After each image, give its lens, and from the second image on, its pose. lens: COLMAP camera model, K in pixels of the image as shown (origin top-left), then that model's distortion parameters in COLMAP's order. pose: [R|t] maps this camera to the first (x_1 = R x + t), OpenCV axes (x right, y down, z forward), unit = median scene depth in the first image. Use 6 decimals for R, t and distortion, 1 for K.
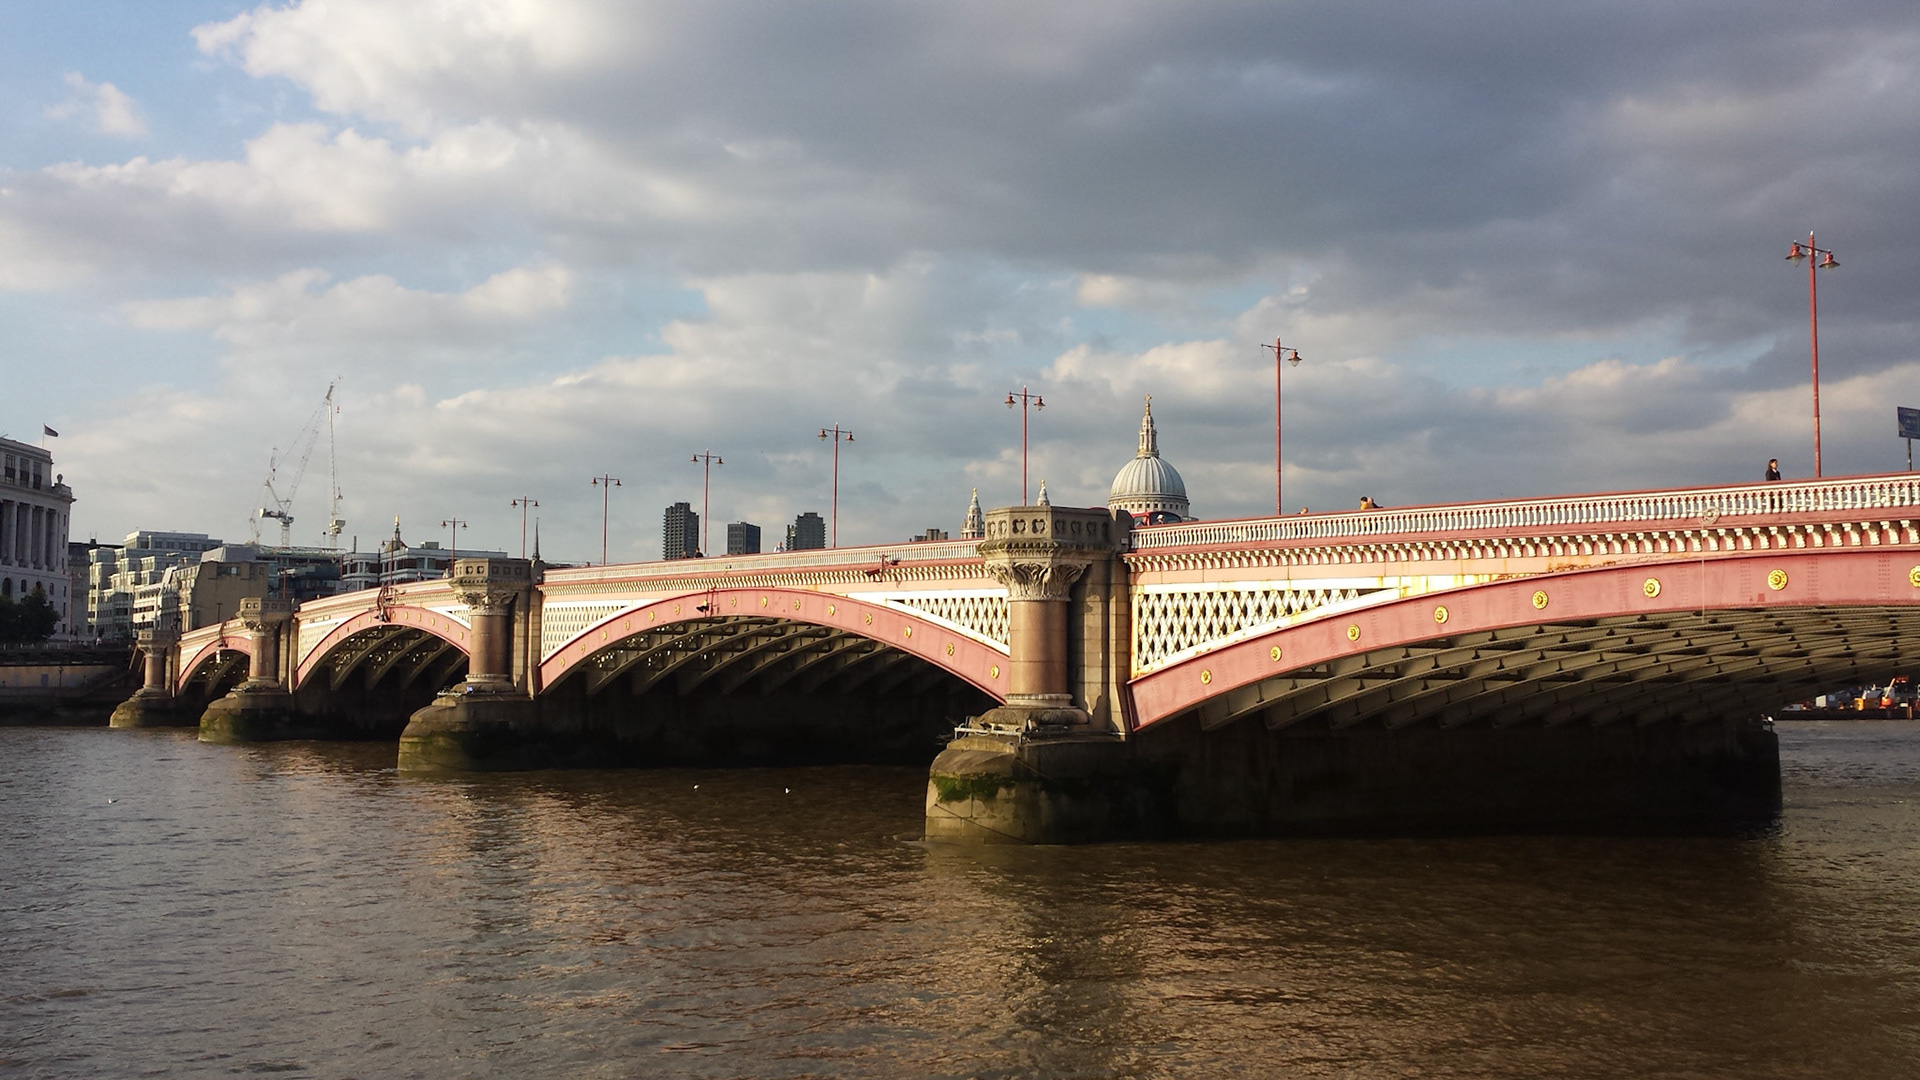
lens RADIAL K [[1878.8, 0, 960.0], [0, 1878.8, 540.0], [0, 0, 1]] dist [0.091427, -0.004871]
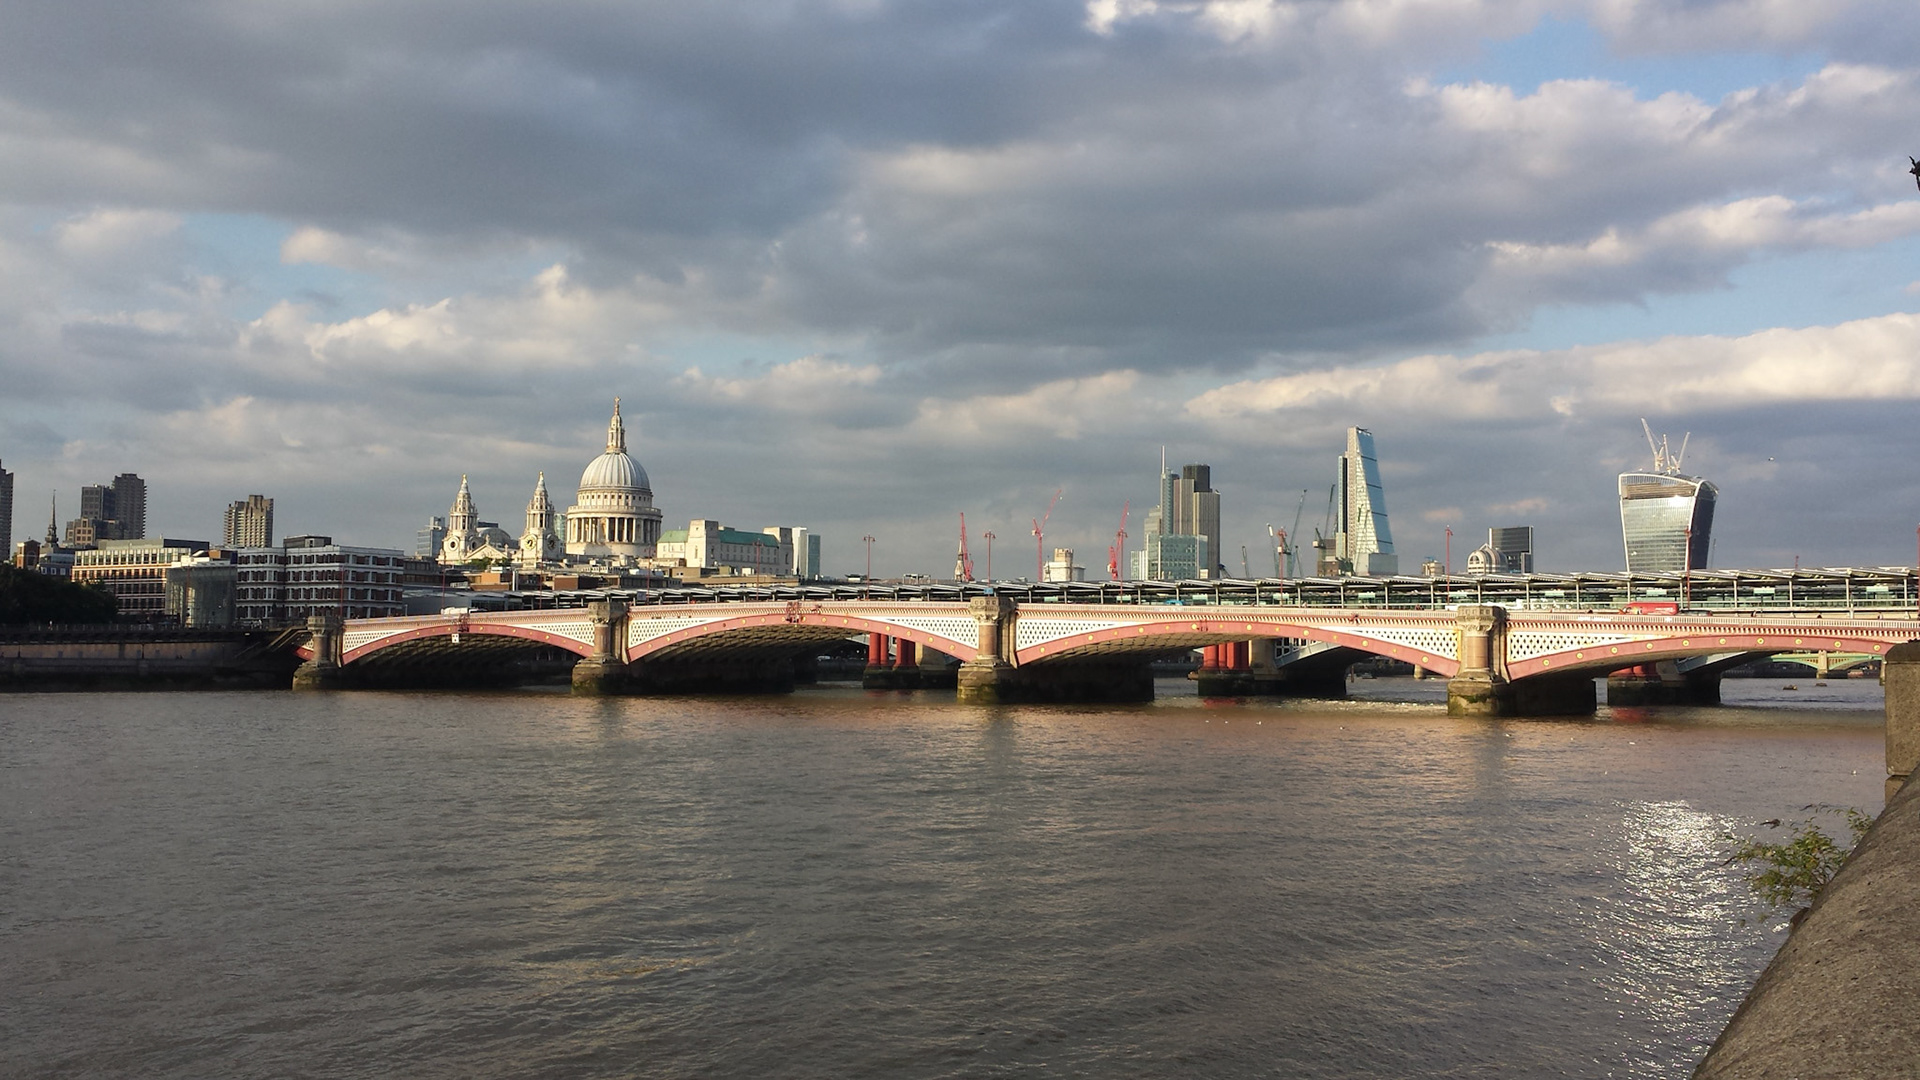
lens RADIAL K [[1878.8, 0, 960.0], [0, 1878.8, 540.0], [0, 0, 1]] dist [0.091427, -0.004871]
pose [[0.867320, 0.016363, 0.497482, -0.671165], [-0.032518, 0.999187, 0.023828, -0.051298], [-0.496688, -0.036844, 0.867147, -0.368231]]
